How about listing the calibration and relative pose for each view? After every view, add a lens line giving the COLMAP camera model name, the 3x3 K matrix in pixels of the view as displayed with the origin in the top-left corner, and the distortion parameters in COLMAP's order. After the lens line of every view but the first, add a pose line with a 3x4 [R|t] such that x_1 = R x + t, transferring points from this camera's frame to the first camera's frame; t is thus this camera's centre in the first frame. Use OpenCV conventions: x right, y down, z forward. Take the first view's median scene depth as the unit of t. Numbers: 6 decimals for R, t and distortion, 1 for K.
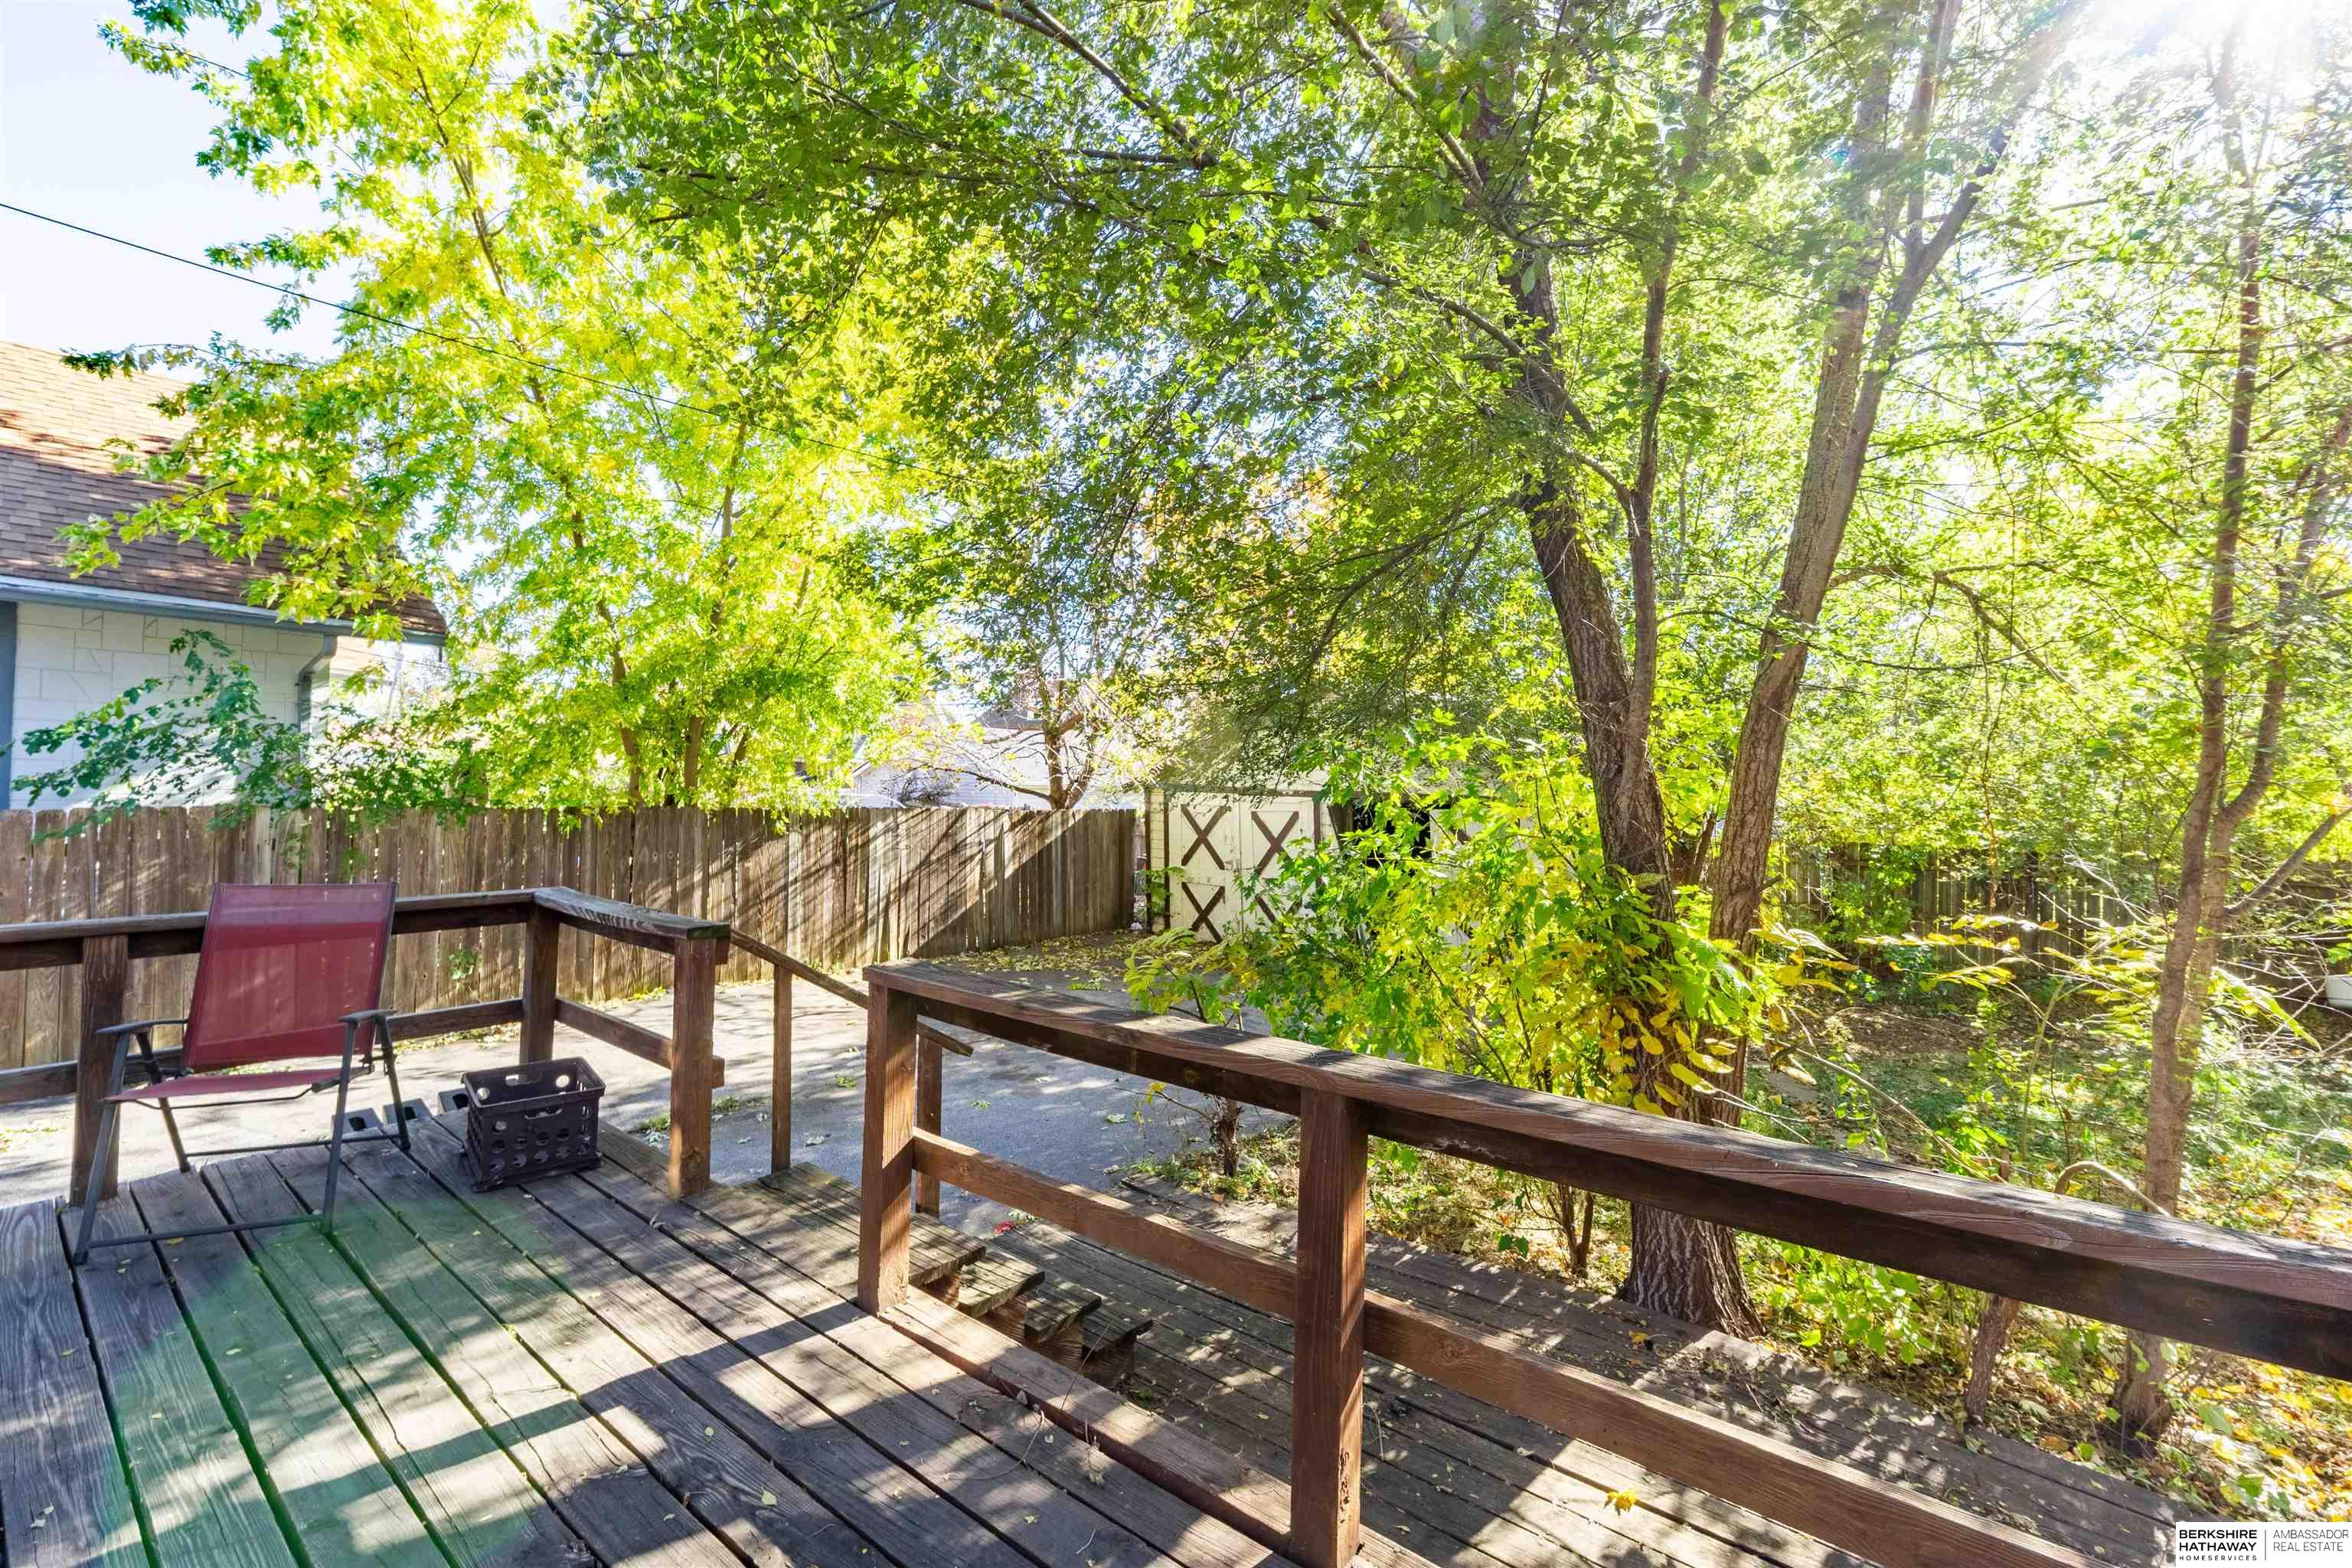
lens RADIAL K [[992.3, 0, 1180.9], [0, 992.3, 780.6], [0, 0, 1]] dist [0.009774, -0.000695]
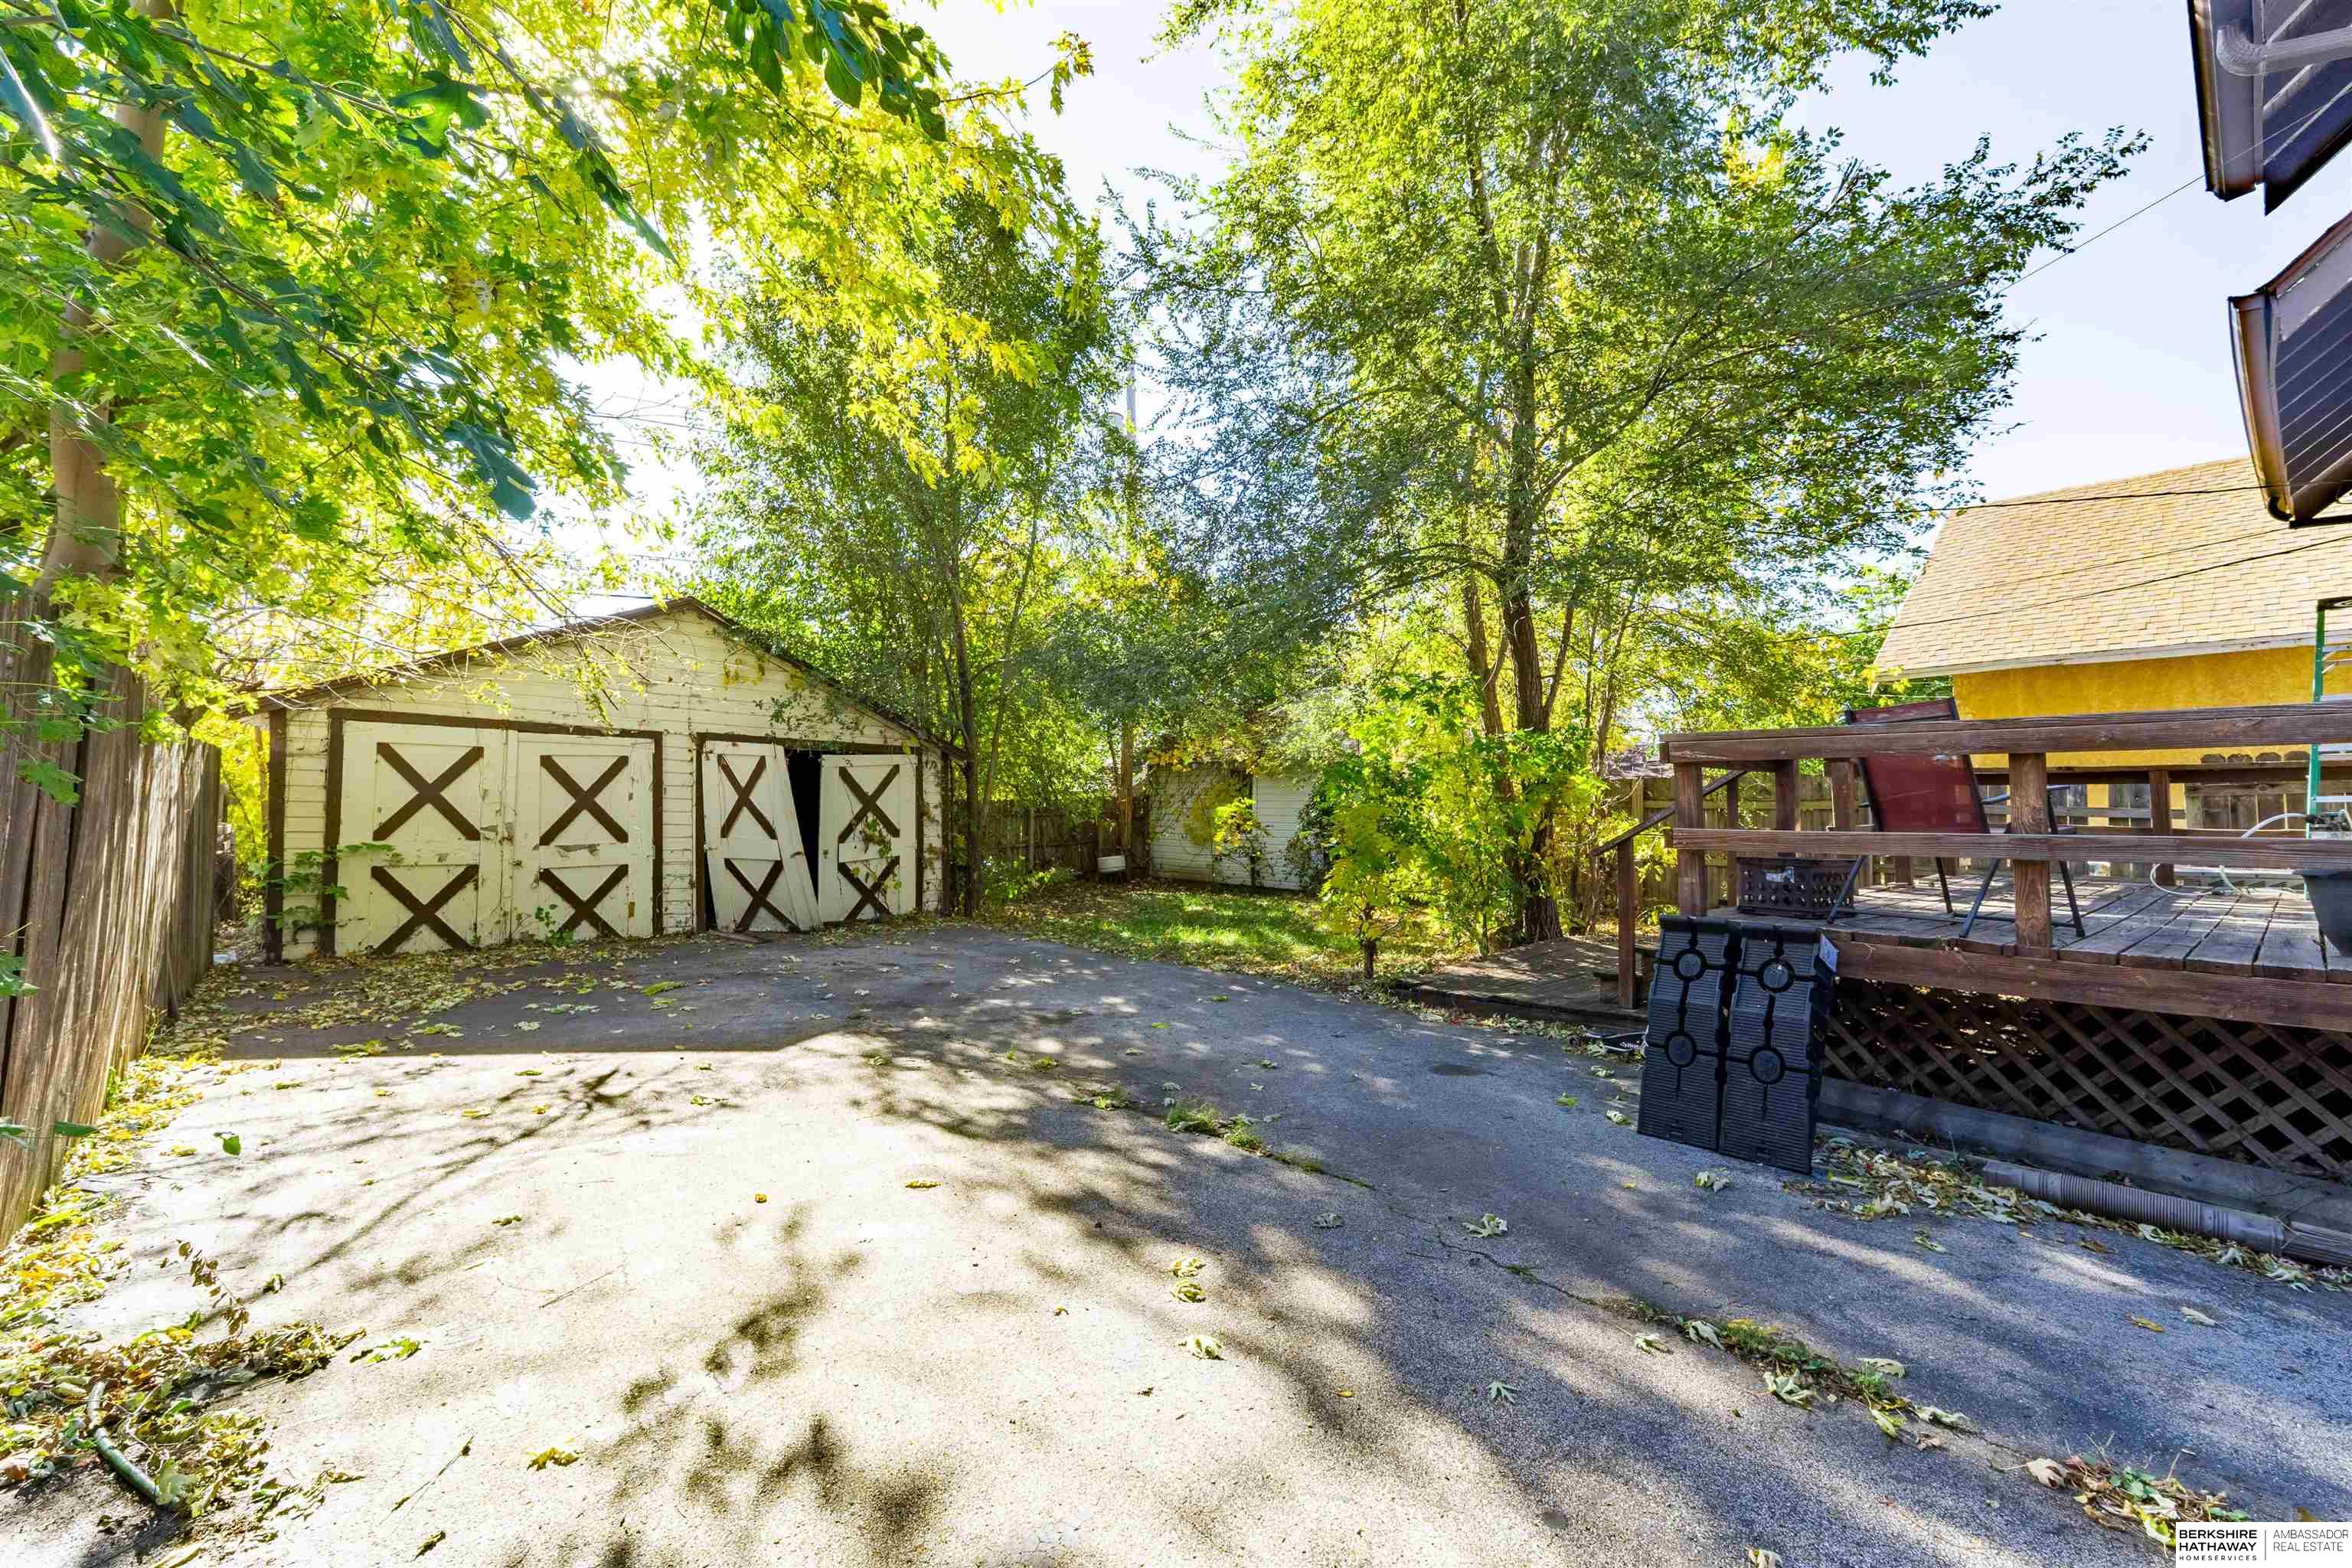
lens RADIAL K [[992.3, 0, 1185.1], [0, 992.3, 777.7], [0, 0, 1]] dist [0.009774, -0.000695]
pose [[0.175483, 0.010944, 0.984422, -0.558892], [-0.008640, 0.999917, -0.009576, 0.050348], [-0.984445, -0.006825, 0.175563, 0.409013]]
